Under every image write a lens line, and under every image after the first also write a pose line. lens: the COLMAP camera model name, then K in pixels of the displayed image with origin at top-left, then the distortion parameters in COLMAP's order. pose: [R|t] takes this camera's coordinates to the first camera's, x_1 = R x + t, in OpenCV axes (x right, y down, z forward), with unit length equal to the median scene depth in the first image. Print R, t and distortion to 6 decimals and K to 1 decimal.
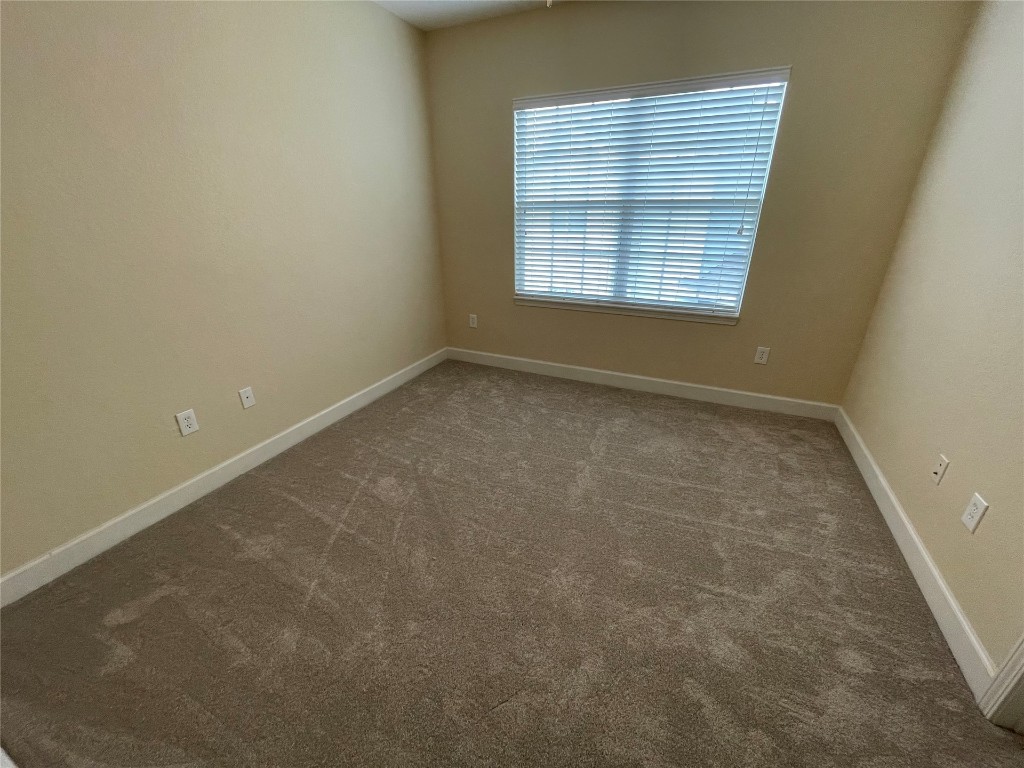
lens RADIAL K [[413.5, 0, 512.0], [0, 413.5, 384.0], [0, 0, 1]] dist [-0.000545, -0.000162]
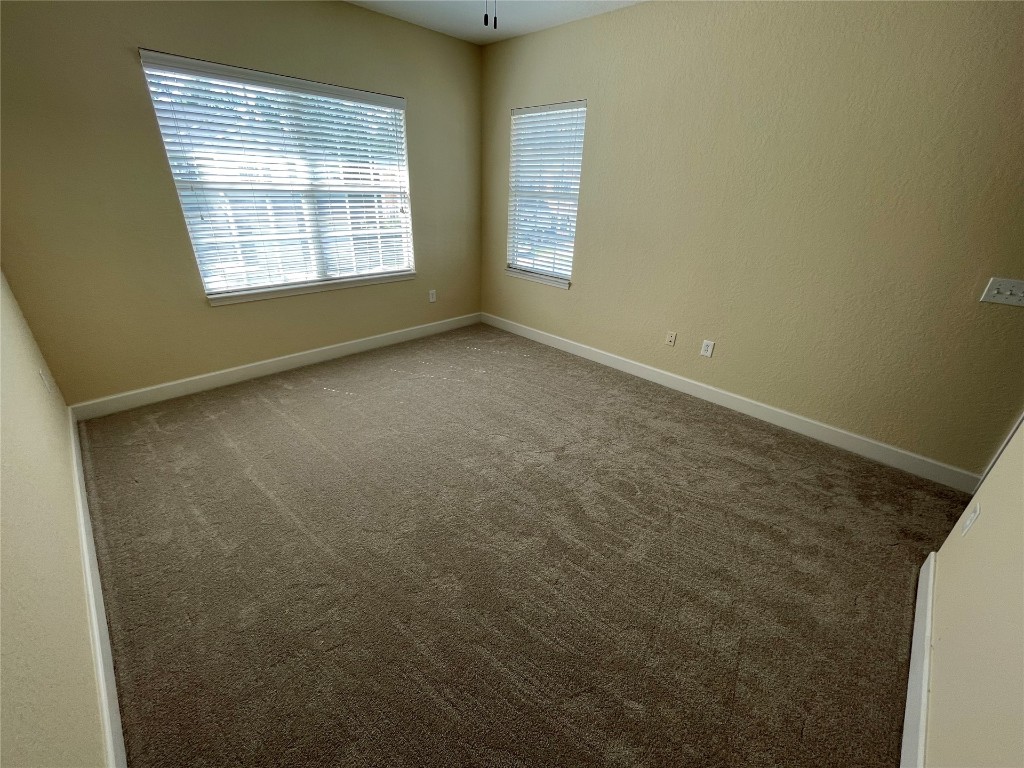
lens RADIAL K [[413.5, 0, 512.0], [0, 413.5, 384.0], [0, 0, 1]] dist [-0.000545, -0.000162]
pose [[0.338690, -0.400675, 0.851322, -0.699563], [0.320738, 0.899770, 0.295875, -0.133676], [-0.884543, 0.172841, 0.433254, 0.148328]]
